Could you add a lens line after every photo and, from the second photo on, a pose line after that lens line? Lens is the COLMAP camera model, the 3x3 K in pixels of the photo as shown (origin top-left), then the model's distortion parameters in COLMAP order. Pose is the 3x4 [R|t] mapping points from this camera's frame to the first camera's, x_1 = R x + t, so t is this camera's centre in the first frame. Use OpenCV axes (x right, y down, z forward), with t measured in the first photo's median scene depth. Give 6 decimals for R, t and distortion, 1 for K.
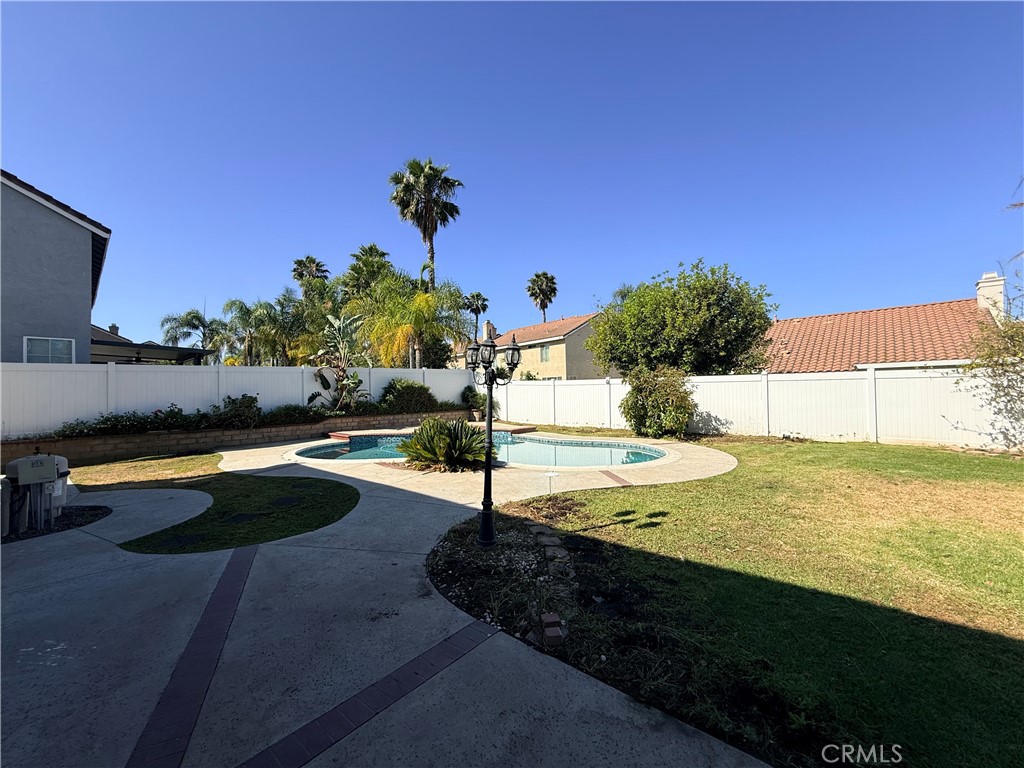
lens RADIAL K [[408.0, 0, 508.9], [0, 408.0, 381.6], [0, 0, 1]] dist [-0.003886, 0.001205]
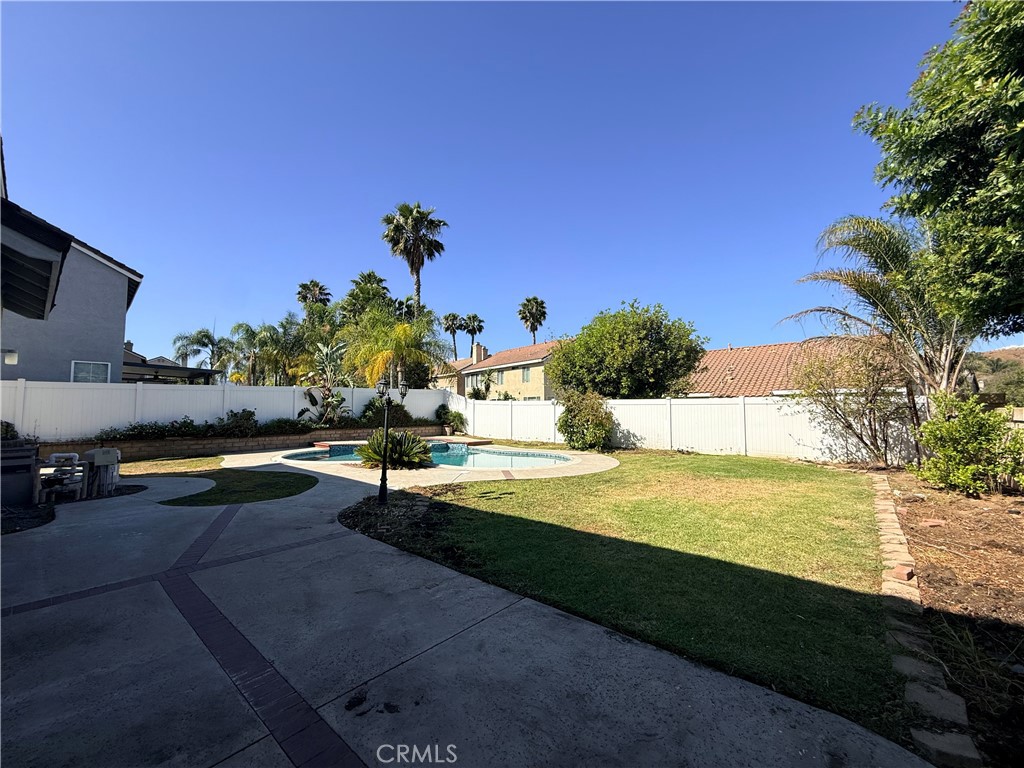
lens RADIAL K [[408.0, 0, 509.6], [0, 408.0, 381.8], [0, 0, 1]] dist [-0.003886, 0.001205]
pose [[0.999863, 0.014077, -0.008722, 0.119892], [-0.014439, 0.998977, -0.042845, -0.007436], [0.008110, 0.042965, 0.999044, -0.167323]]
